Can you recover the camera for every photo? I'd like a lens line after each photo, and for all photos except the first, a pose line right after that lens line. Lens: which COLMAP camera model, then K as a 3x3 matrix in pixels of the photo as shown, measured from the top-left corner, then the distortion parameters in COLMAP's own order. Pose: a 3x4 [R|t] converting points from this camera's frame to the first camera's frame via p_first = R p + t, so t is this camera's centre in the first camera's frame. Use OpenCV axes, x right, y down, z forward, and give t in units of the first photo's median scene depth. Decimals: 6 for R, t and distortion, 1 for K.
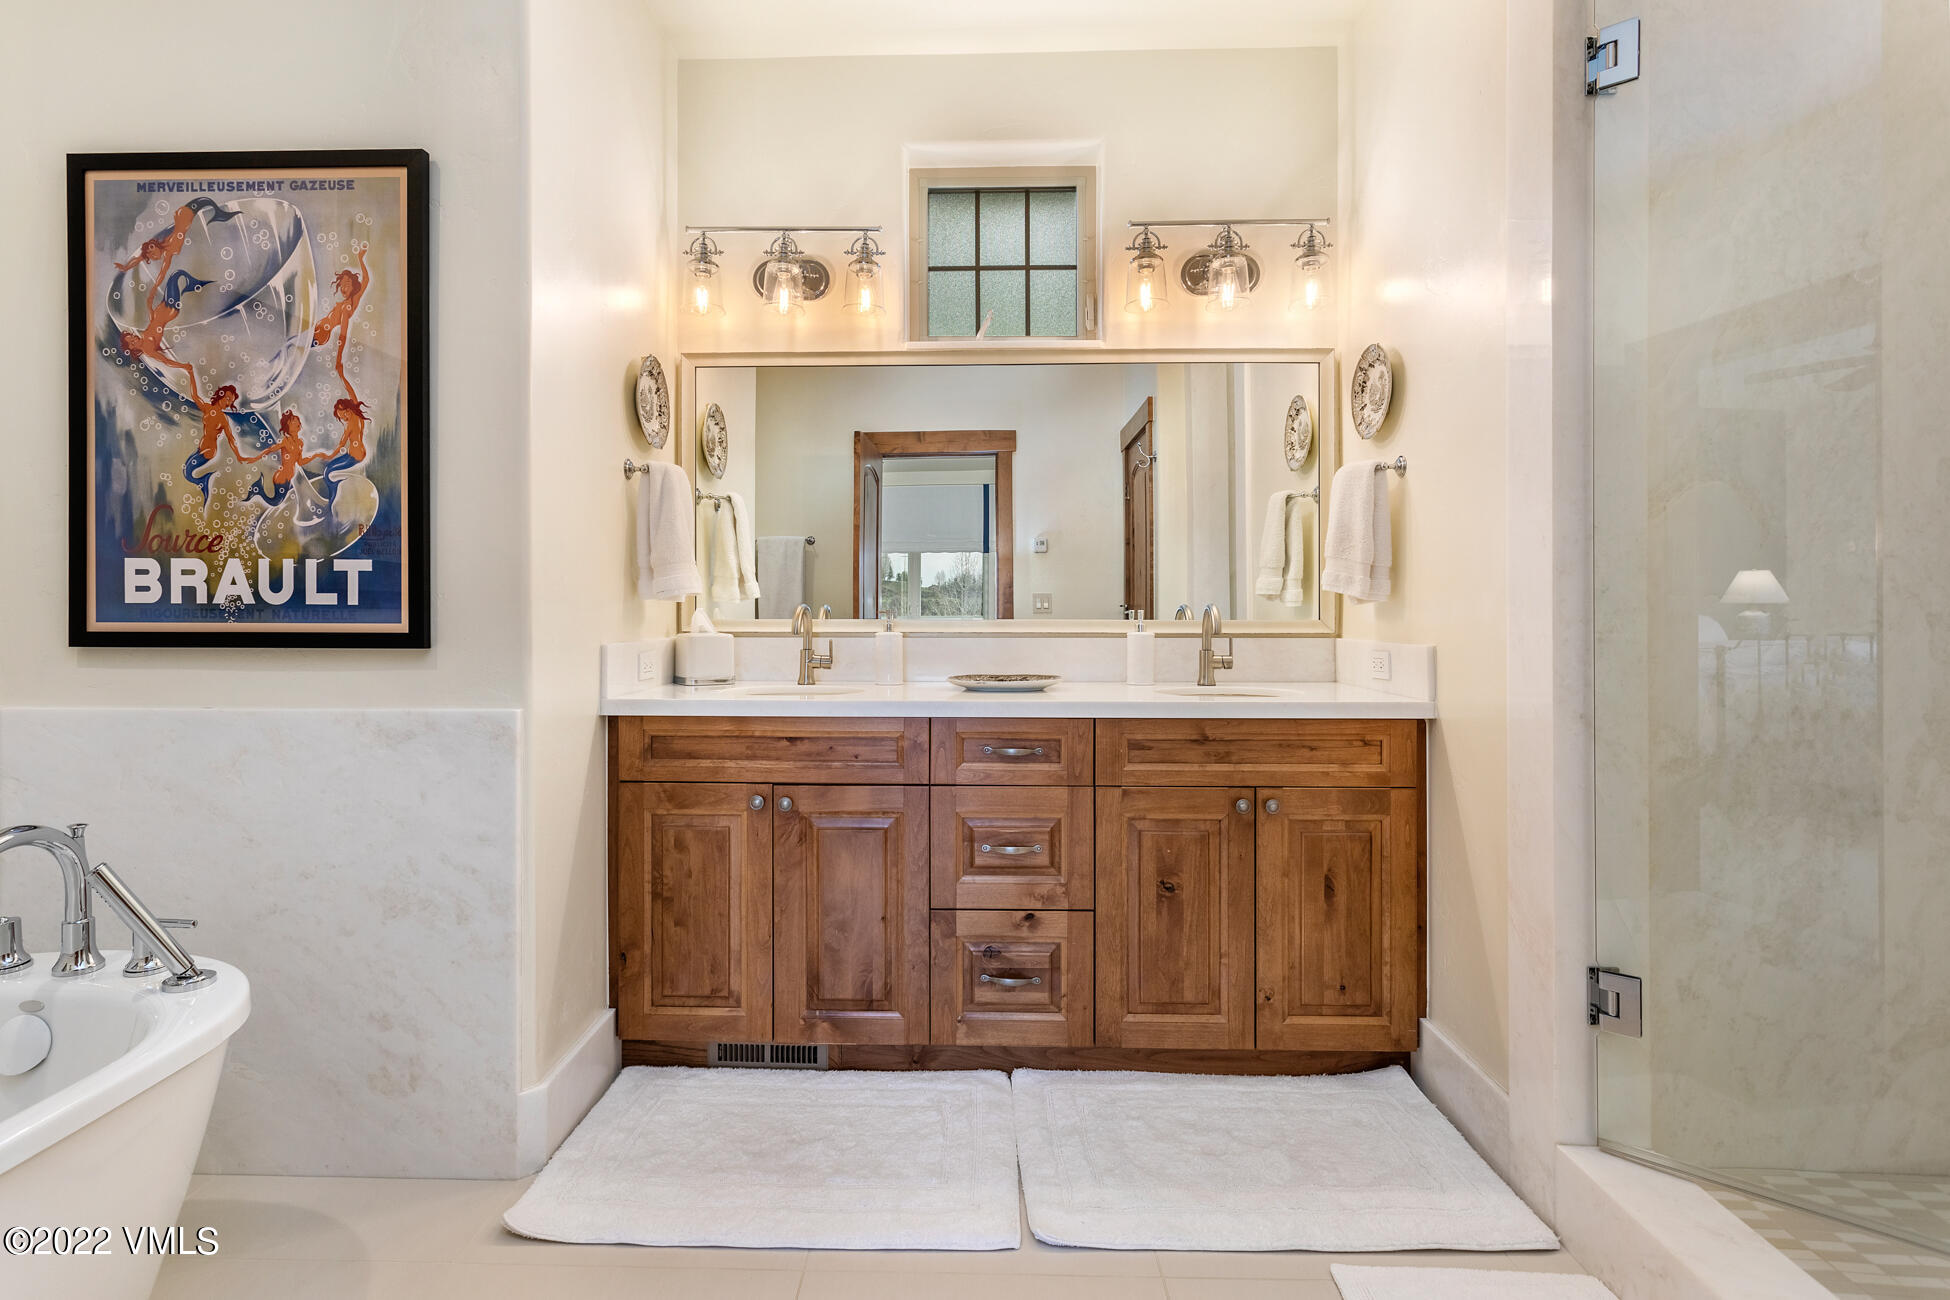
lens RADIAL K [[945.6, 0, 971.4], [0, 945.6, 612.4], [0, 0, 1]] dist [-0.002150, 0.001023]
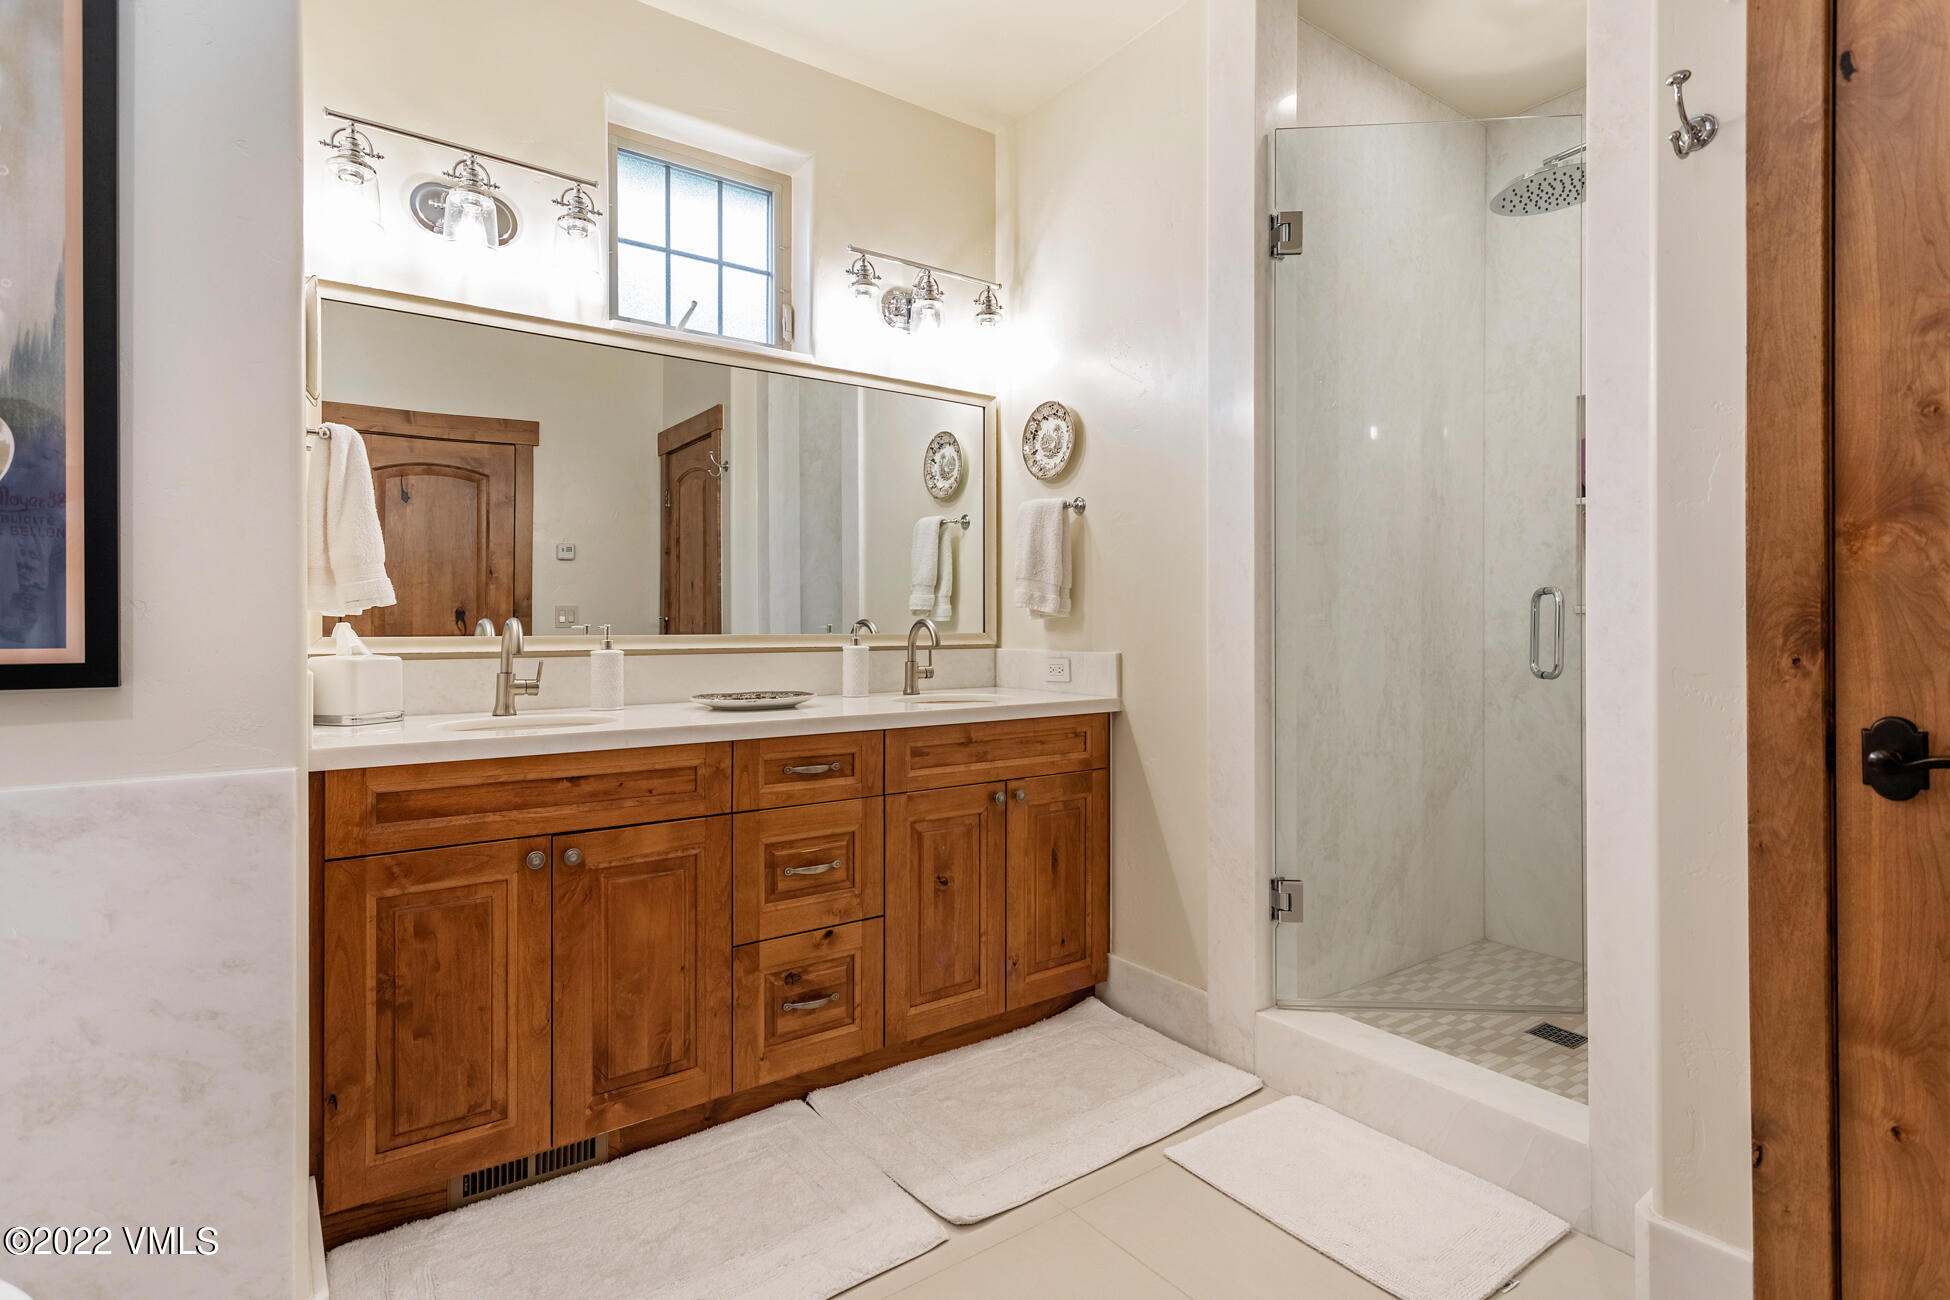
lens RADIAL K [[945.6, 0, 1014.6], [0, 945.6, 626.0], [0, 0, 1]] dist [-0.002150, 0.001023]
pose [[0.790926, -0.002238, 0.611908, -0.388615], [0.001769, 0.999997, 0.001371, -0.002047], [-0.611910, -0.000002, 0.790928, 0.097318]]
